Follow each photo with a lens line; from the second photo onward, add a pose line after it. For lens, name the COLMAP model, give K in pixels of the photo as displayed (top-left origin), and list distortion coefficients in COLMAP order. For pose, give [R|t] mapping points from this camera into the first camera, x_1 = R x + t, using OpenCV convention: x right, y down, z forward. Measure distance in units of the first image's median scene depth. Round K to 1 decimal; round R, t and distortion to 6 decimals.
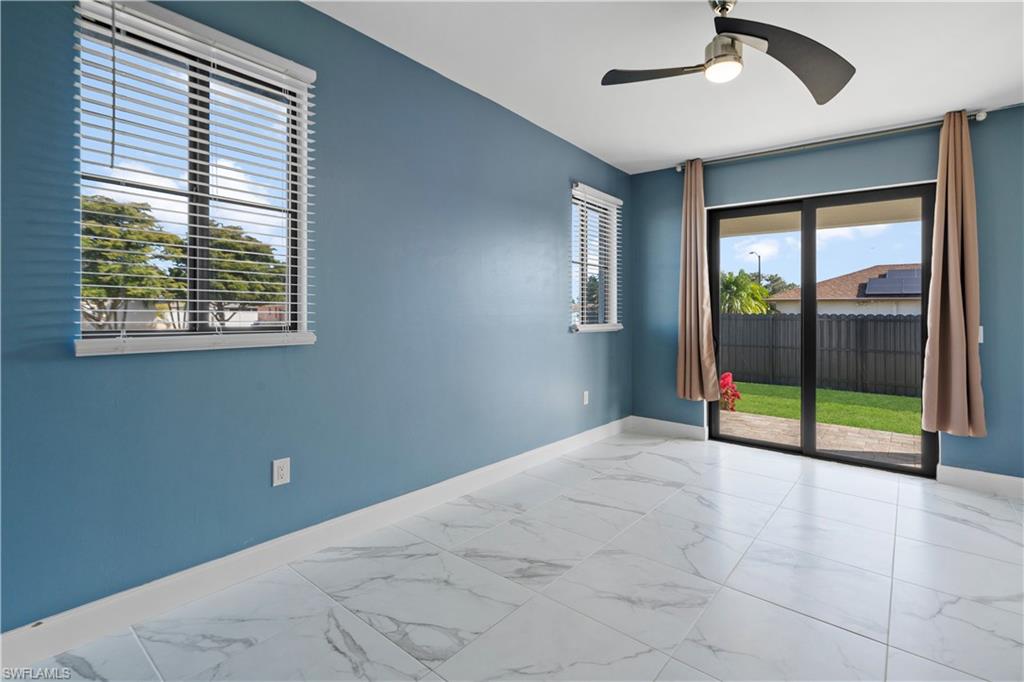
lens RADIAL K [[477.8, 0, 513.5], [0, 477.8, 324.9], [0, 0, 1]] dist [-0.004031, -0.000162]
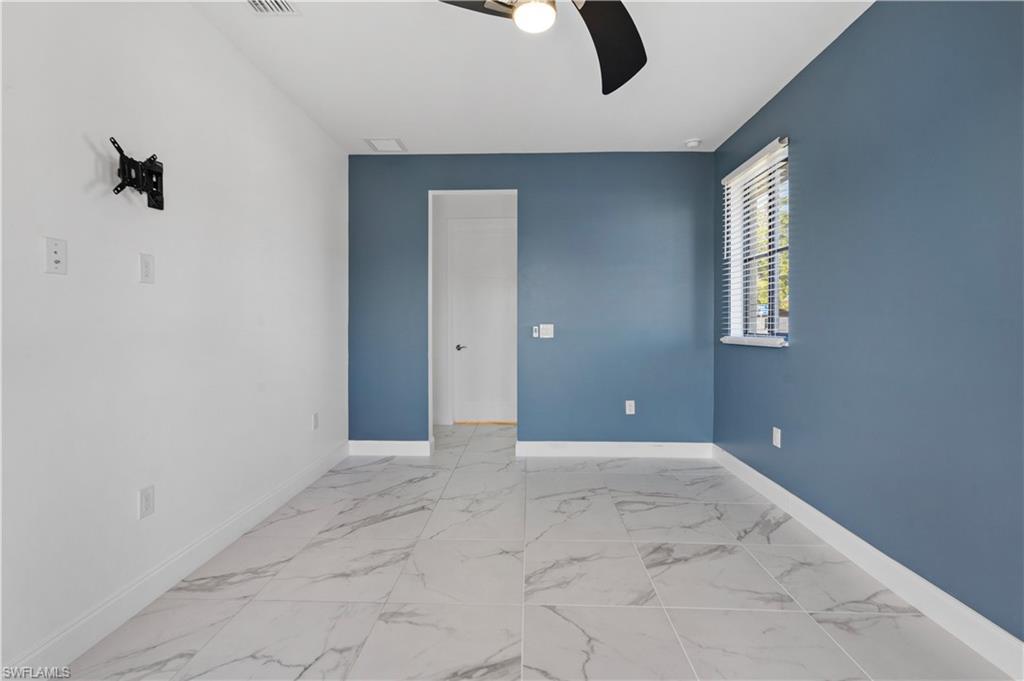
lens RADIAL K [[477.8, 0, 513.5], [0, 477.8, 324.4], [0, 0, 1]] dist [-0.004031, -0.000162]
pose [[-0.791060, -0.013036, -0.611599, 0.988059], [-0.021704, 0.999742, 0.006764, -0.013488], [0.611353, 0.018625, -0.791139, 1.641673]]
